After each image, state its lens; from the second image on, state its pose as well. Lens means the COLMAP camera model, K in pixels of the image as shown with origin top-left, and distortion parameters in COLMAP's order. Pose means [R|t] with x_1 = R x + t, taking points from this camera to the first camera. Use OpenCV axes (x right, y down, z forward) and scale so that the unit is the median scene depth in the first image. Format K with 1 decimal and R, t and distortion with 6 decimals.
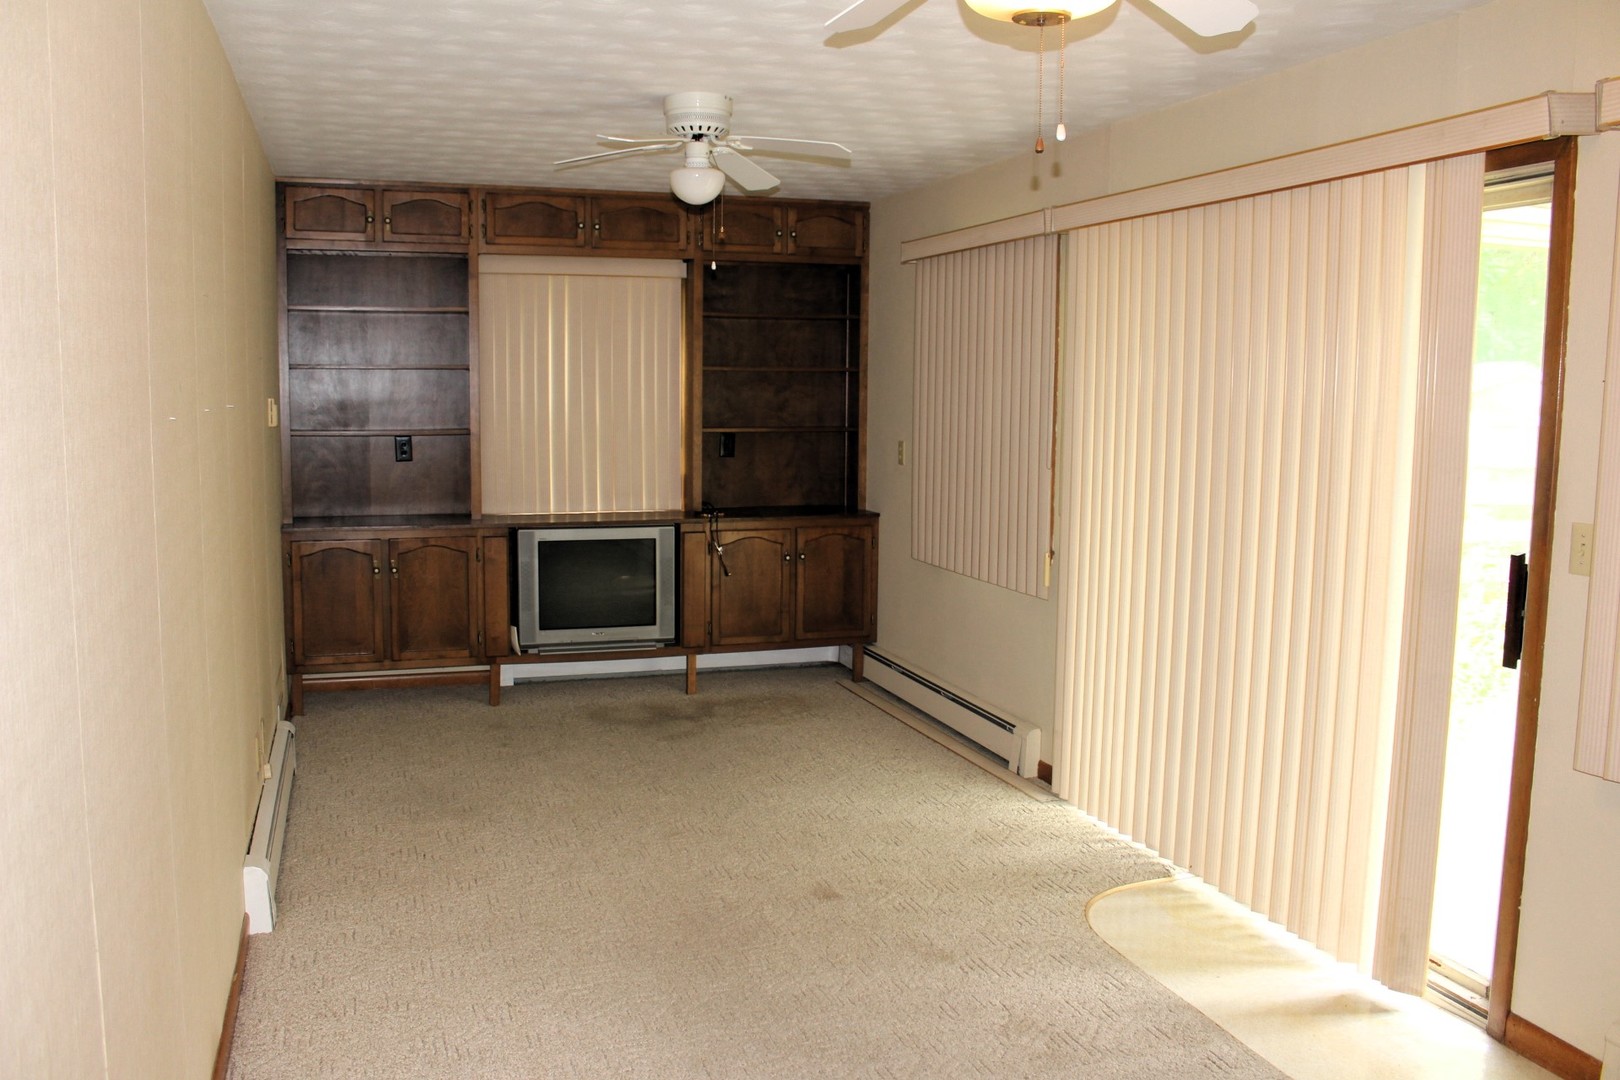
lens RADIAL K [[1324.0, 0, 789.5], [0, 1324.0, 539.9], [0, 0, 1]] dist [-0.176538, 0.165256]
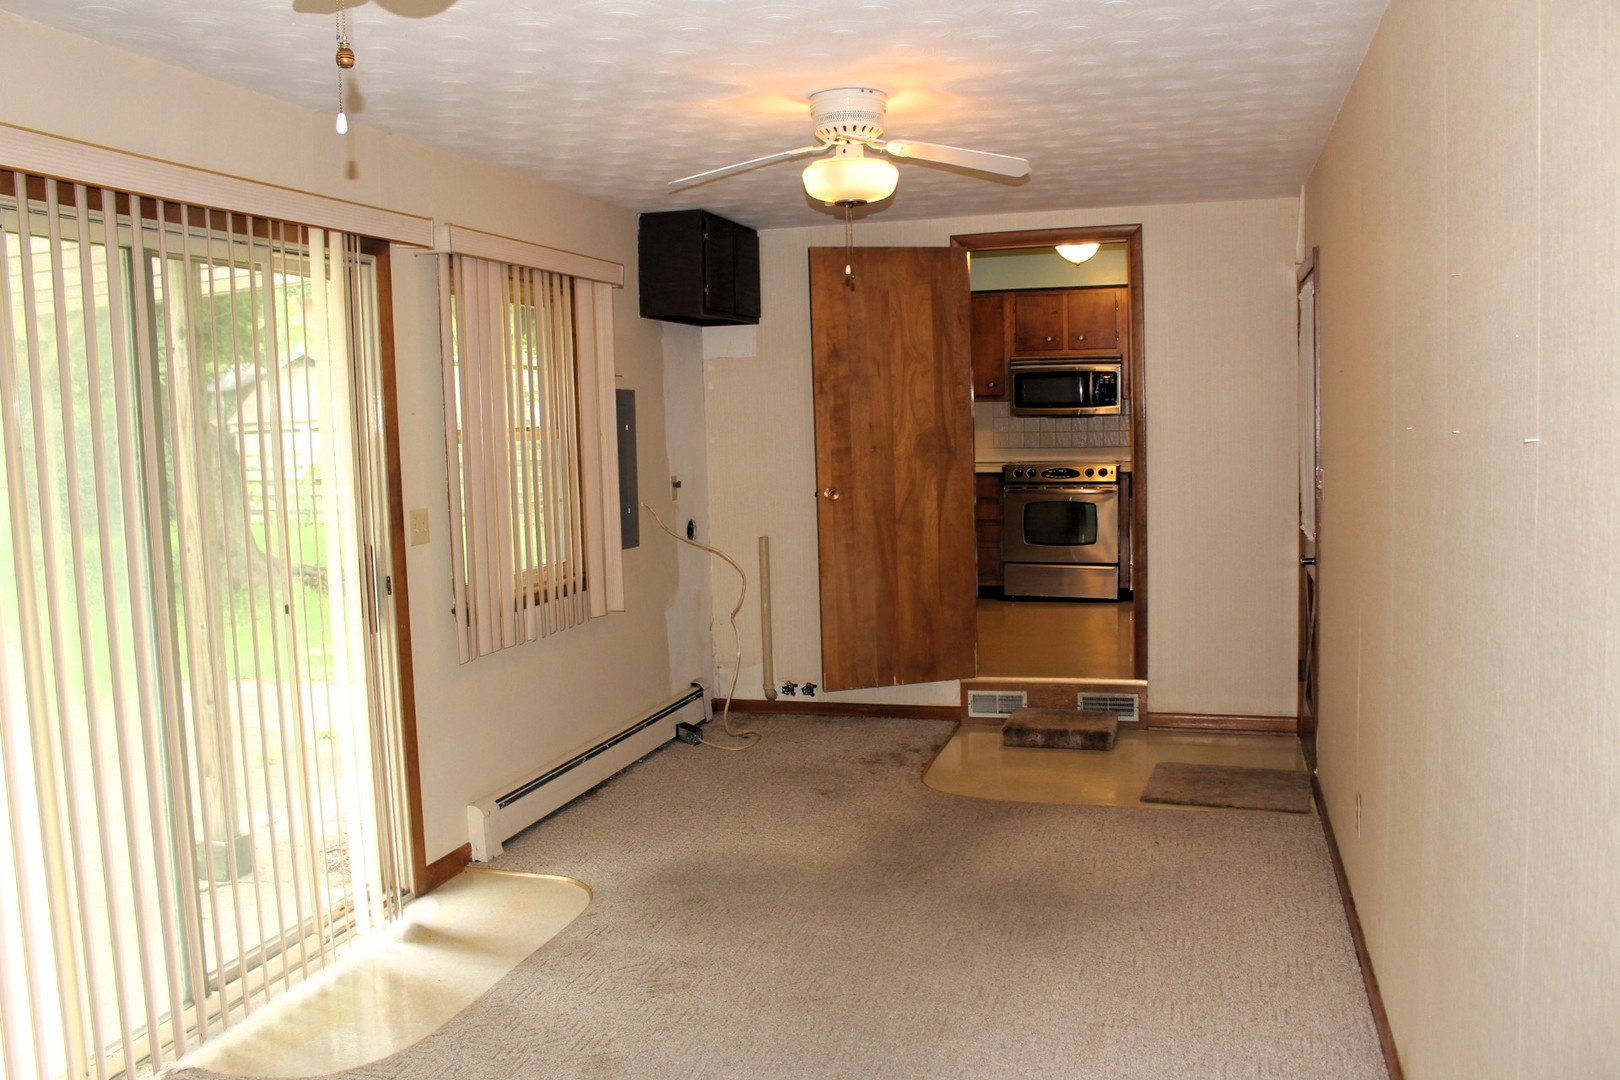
lens RADIAL K [[1324.0, 0, 789.5], [0, 1324.0, 539.9], [0, 0, 1]] dist [-0.176538, 0.165256]
pose [[-0.811579, -0.045336, 0.582481, -0.509411], [0.083528, 0.977739, 0.192481, -0.196963], [-0.578241, 0.204867, -0.789726, 1.616141]]
